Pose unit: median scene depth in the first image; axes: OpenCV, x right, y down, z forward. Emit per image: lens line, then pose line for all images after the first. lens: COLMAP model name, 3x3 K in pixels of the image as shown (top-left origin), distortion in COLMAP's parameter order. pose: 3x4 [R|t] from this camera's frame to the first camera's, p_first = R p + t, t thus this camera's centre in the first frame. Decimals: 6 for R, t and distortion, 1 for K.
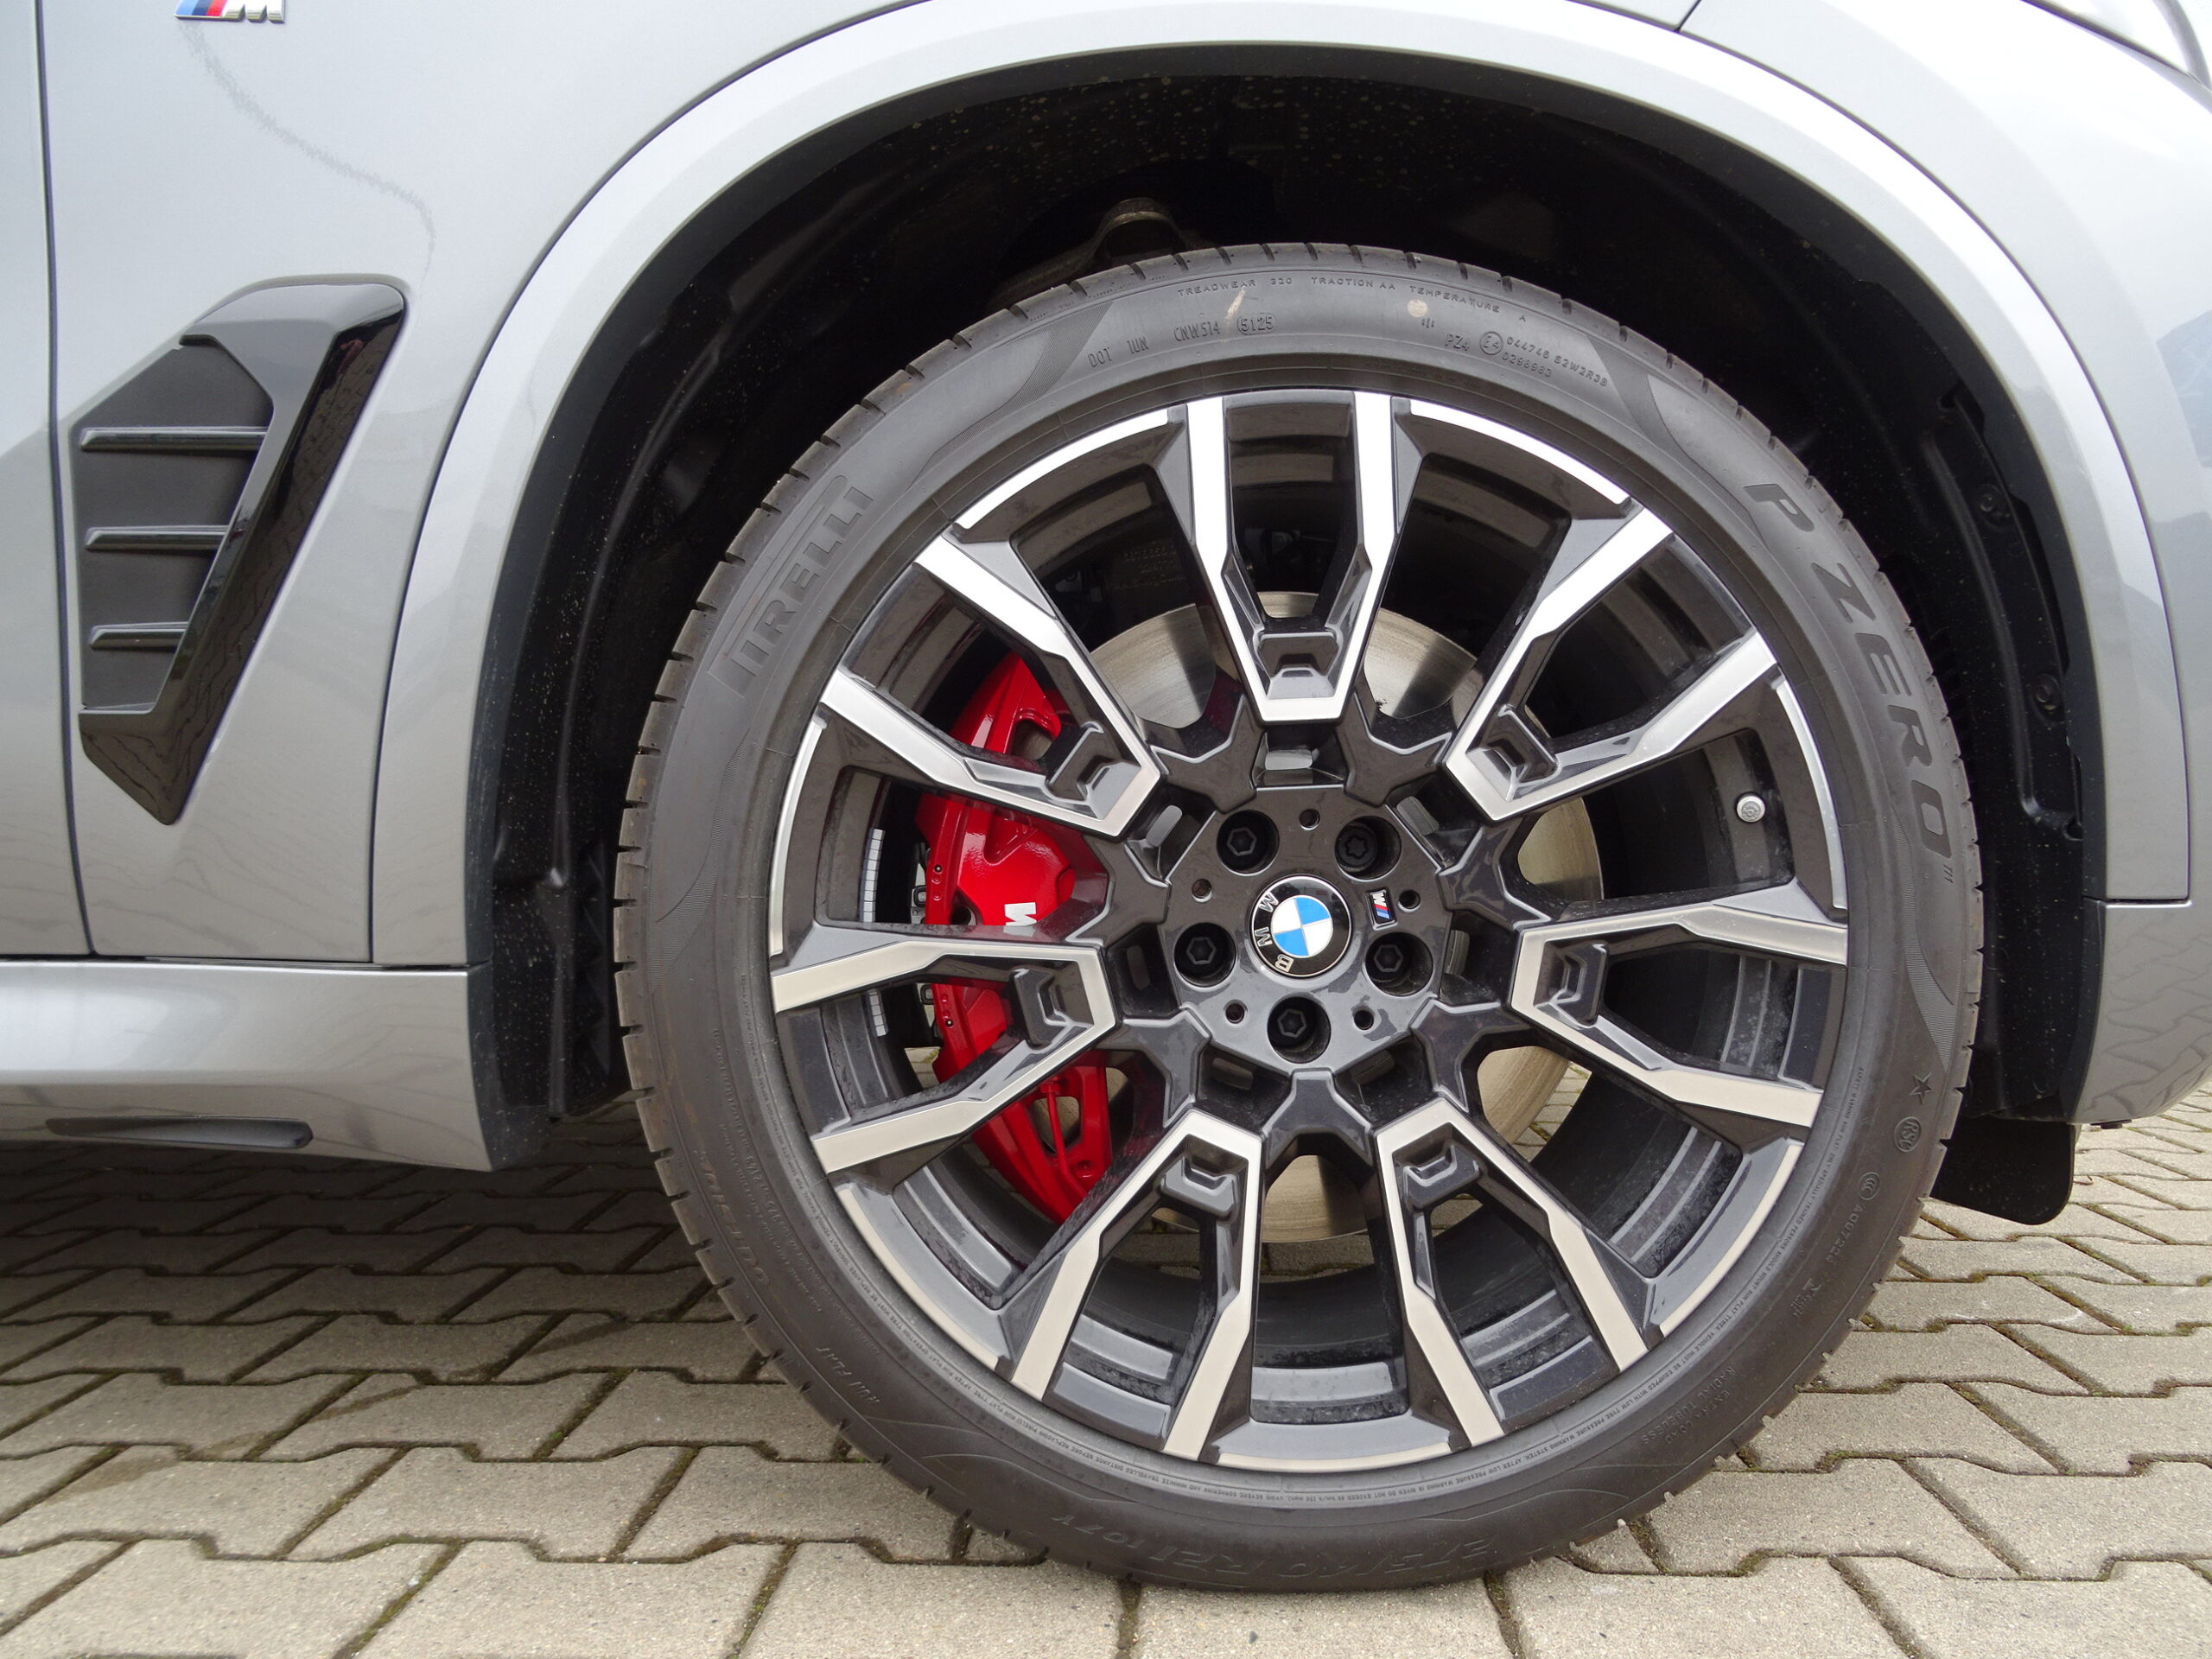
lens RADIAL K [[1562.2, 0, 1106.8], [0, 1562.2, 829.5], [0, 0, 1]] dist [0.021771, 0.001123]
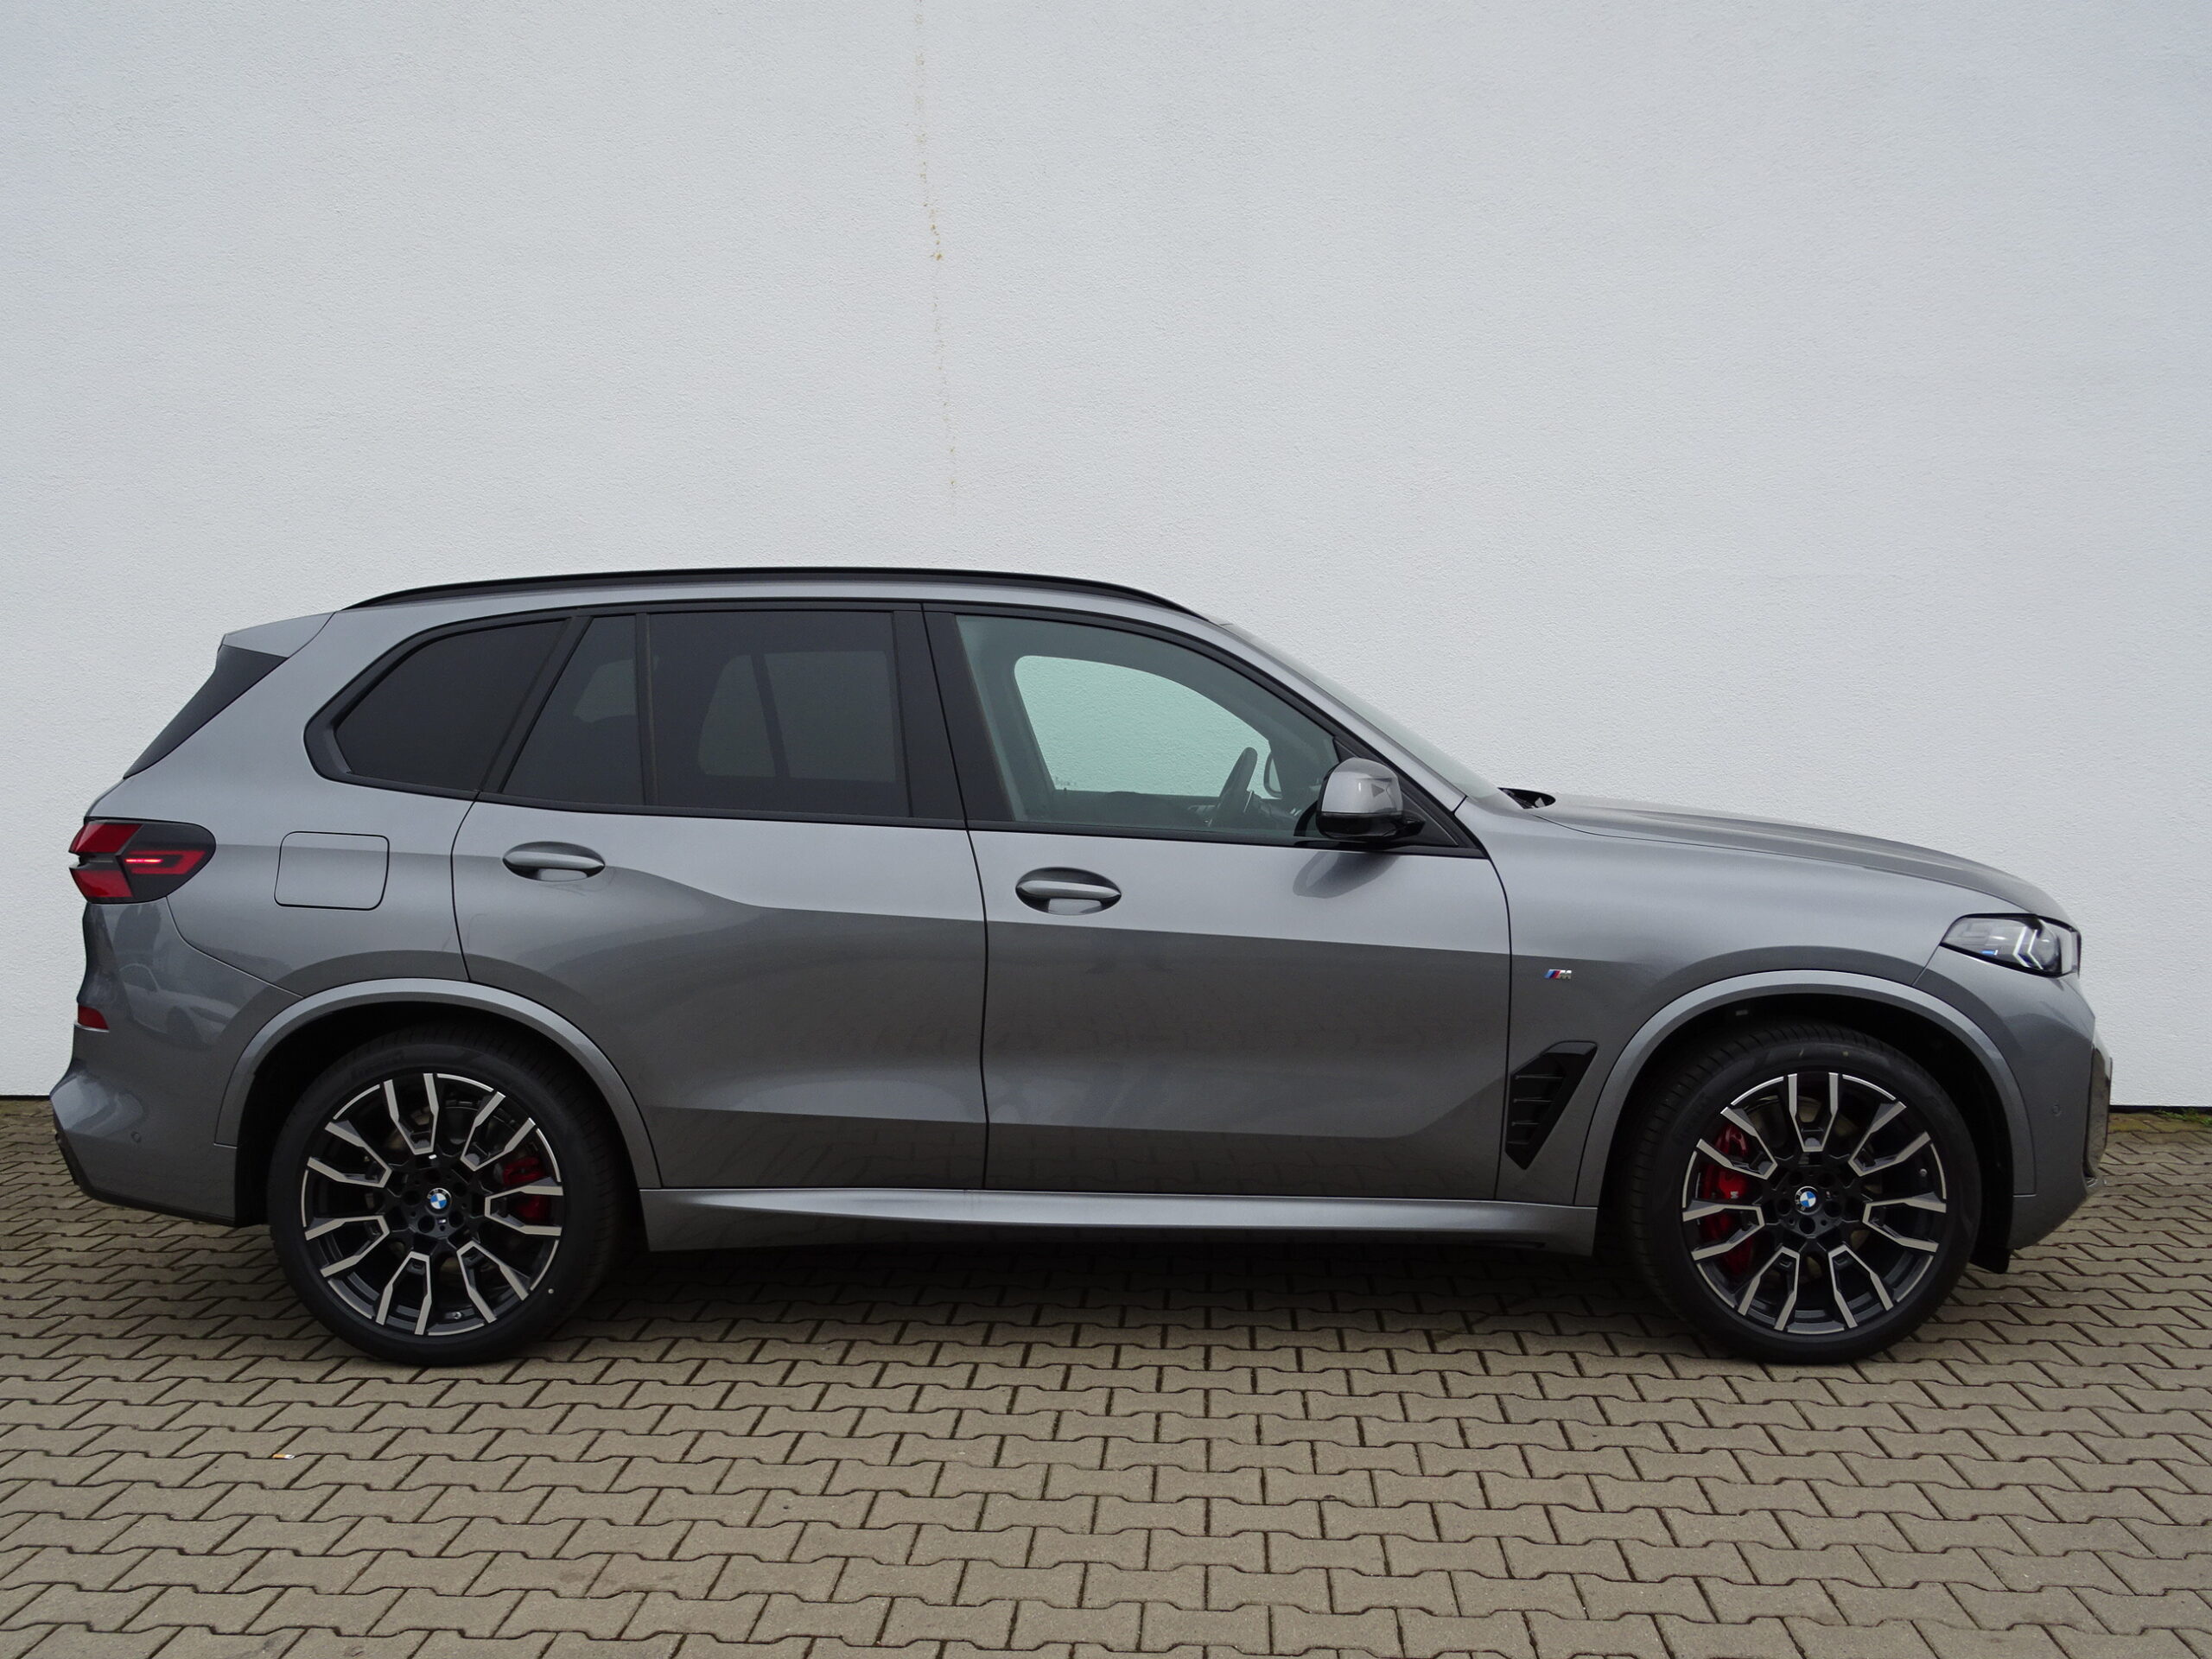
lens RADIAL K [[1929.2, 0, 1105.2], [0, 1929.2, 830.2], [0, 0, 1]] dist [0.002798, -0.003729]
pose [[0.999878, 0.011464, -0.010582, -1.648152], [-0.010848, 0.998342, 0.056531, -1.152529], [0.011213, -0.056409, 0.998345, -3.920707]]
